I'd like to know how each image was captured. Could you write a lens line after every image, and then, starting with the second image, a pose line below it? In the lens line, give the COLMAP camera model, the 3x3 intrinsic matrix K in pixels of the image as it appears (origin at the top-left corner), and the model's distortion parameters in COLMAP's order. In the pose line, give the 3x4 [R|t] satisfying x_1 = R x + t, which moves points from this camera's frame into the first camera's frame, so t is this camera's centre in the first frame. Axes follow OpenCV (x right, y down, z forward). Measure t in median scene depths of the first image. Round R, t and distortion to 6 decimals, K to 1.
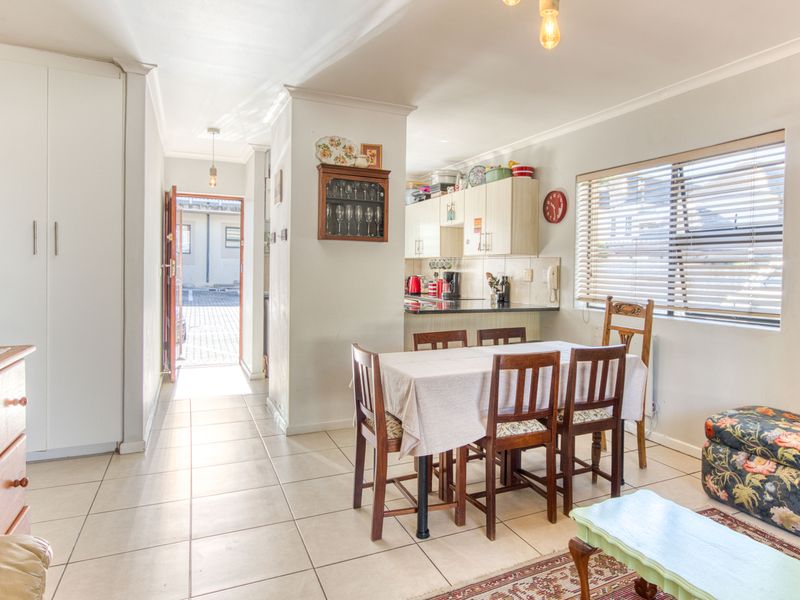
lens RADIAL K [[468.2, 0, 400.6], [0, 468.2, 293.4], [0, 0, 1]] dist [-0.004640, 0.001321]
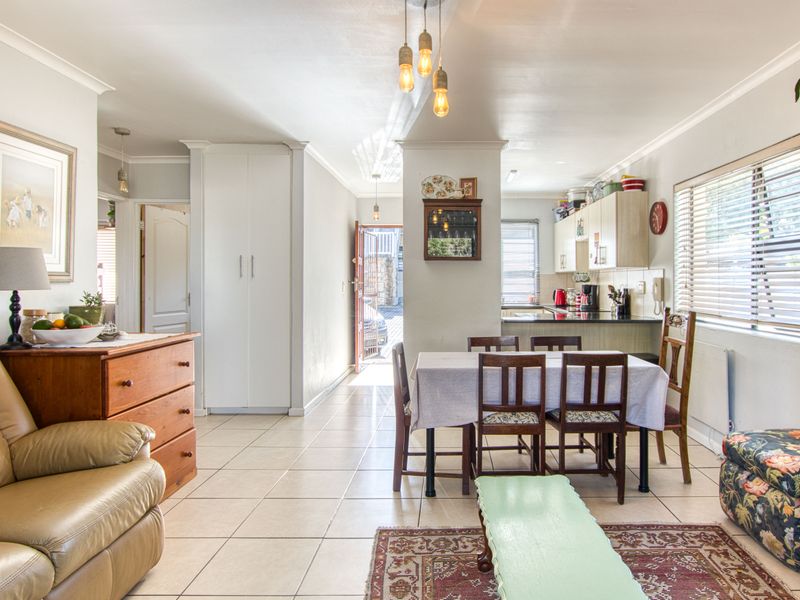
lens RADIAL K [[423.6, 0, 400.0], [0, 423.6, 300.0], [0, 0, 1]] dist [0.001598, 0.000937]
pose [[0.911797, 0.002282, -0.410634, 0.237948], [-0.007625, 0.999906, -0.011374, 0.003210], [0.410570, 0.013502, 0.911729, -0.045064]]
